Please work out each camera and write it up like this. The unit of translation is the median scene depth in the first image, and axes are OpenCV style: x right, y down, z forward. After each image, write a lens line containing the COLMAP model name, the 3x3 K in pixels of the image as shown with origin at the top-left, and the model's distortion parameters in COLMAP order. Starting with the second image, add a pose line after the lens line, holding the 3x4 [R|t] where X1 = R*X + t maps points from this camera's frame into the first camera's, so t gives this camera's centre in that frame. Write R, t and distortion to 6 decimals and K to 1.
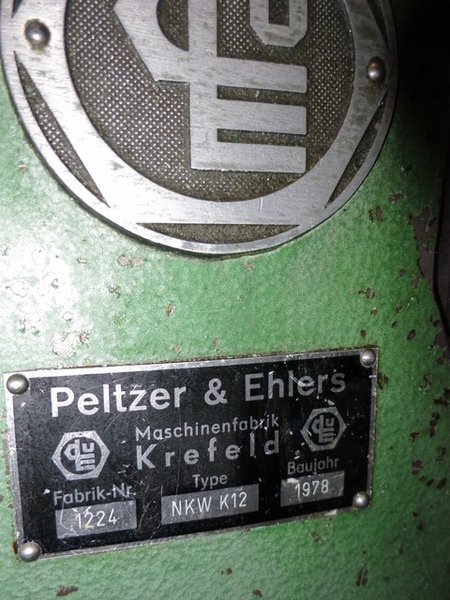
lens RADIAL K [[413.0, 0, 225.6], [0, 413.0, 301.9], [0, 0, 1]] dist [-0.036583, -0.000933]
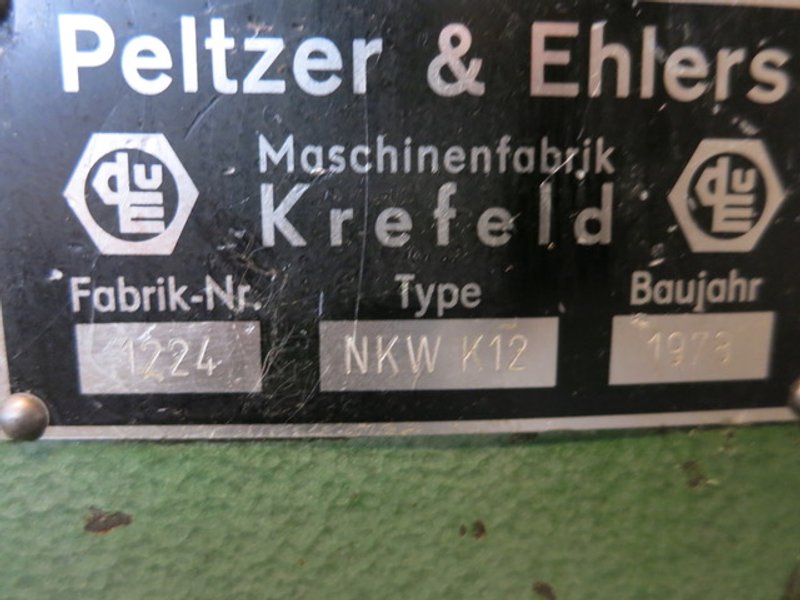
lens RADIAL K [[550.7, 0, 400.8], [0, 550.7, 295.8], [0, 0, 1]] dist [-0.036583, -0.000933]
pose [[0.985722, 0.027504, -0.166119, 0.017217], [-0.022327, 0.999208, 0.032950, 0.424860], [0.166894, -0.028770, 0.985555, 0.453831]]
